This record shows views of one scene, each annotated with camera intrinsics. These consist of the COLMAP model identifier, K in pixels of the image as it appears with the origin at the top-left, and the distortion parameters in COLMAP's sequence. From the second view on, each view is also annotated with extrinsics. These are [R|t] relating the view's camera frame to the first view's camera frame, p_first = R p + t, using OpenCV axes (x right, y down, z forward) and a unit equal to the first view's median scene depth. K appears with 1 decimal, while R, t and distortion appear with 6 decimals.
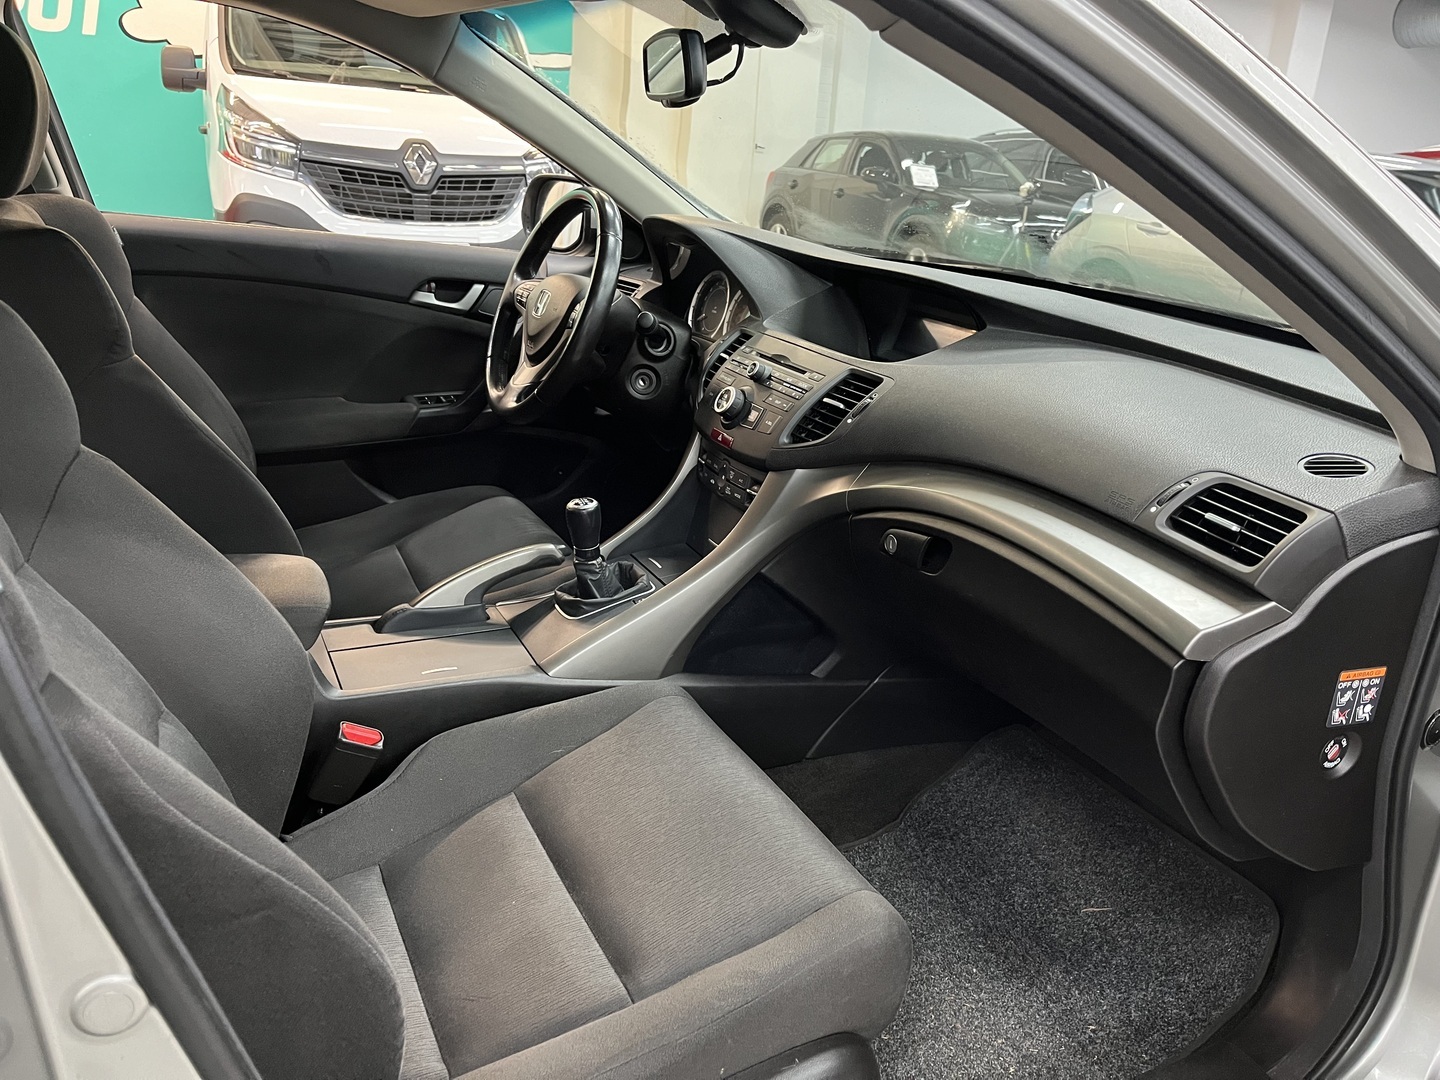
lens RADIAL K [[1096.5, 0, 720.0], [0, 1096.5, 540.0], [0, 0, 1]] dist [0.082146, -0.126460]
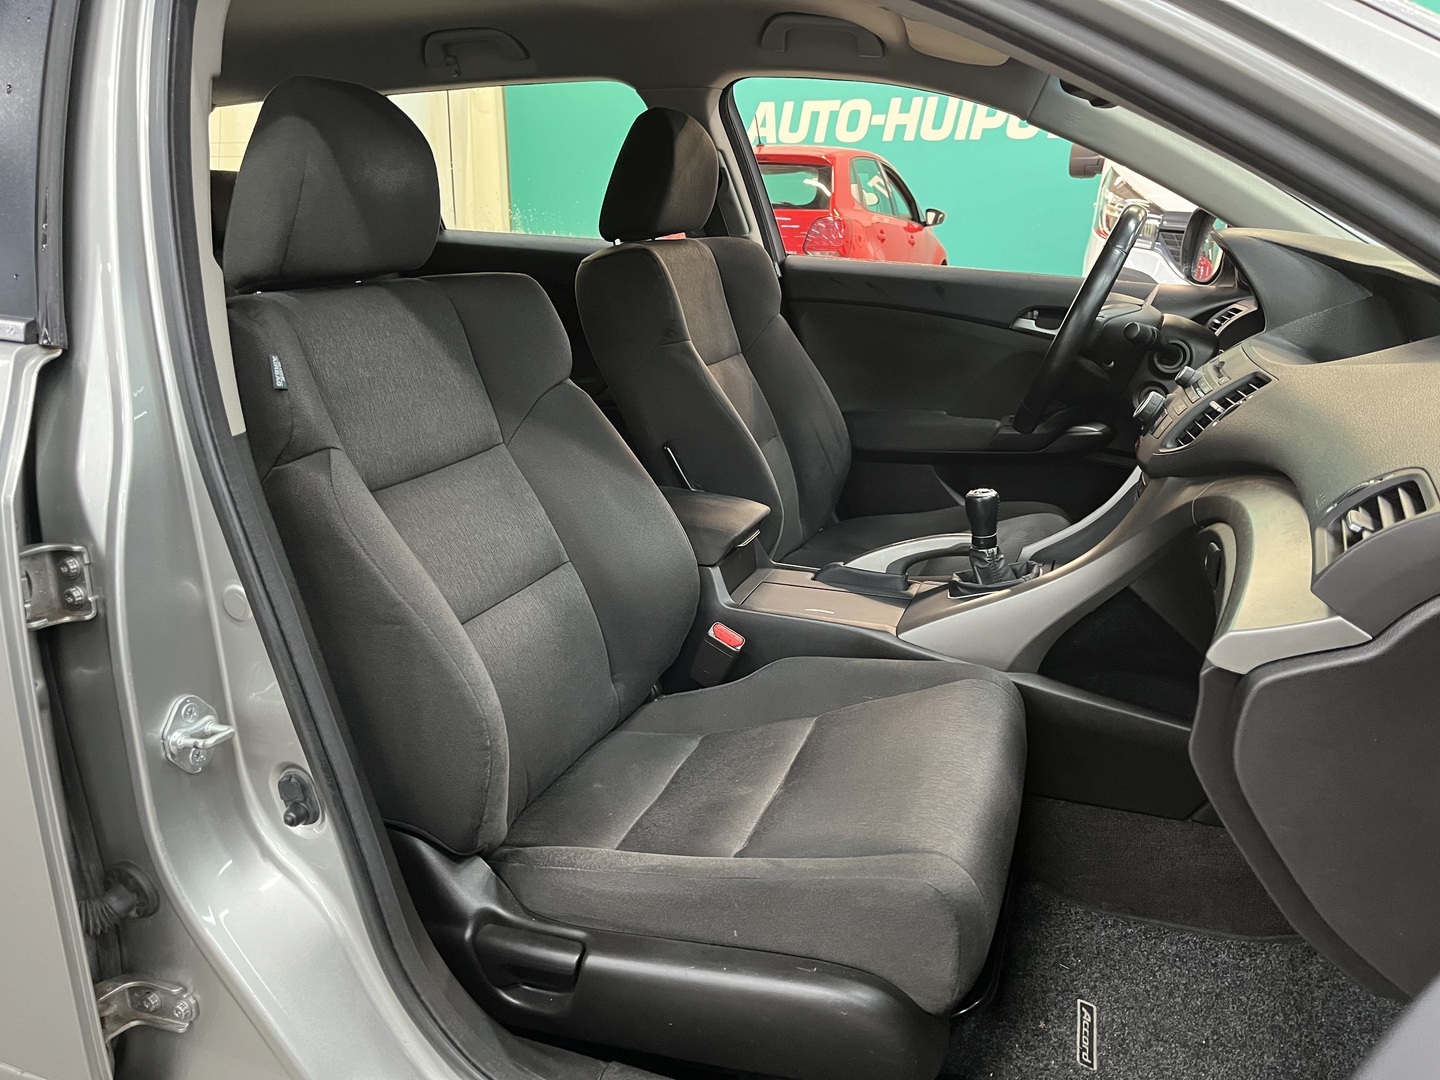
lens RADIAL K [[1082.7, 0, 720.0], [0, 1082.7, 540.0], [0, 0, 1]] dist [0.052710, -0.001408]
pose [[0.688660, 0.147689, -0.709884, 0.371929], [-0.197858, 0.980158, 0.011976, 0.040144], [0.697567, 0.132209, 0.704217, 0.082105]]
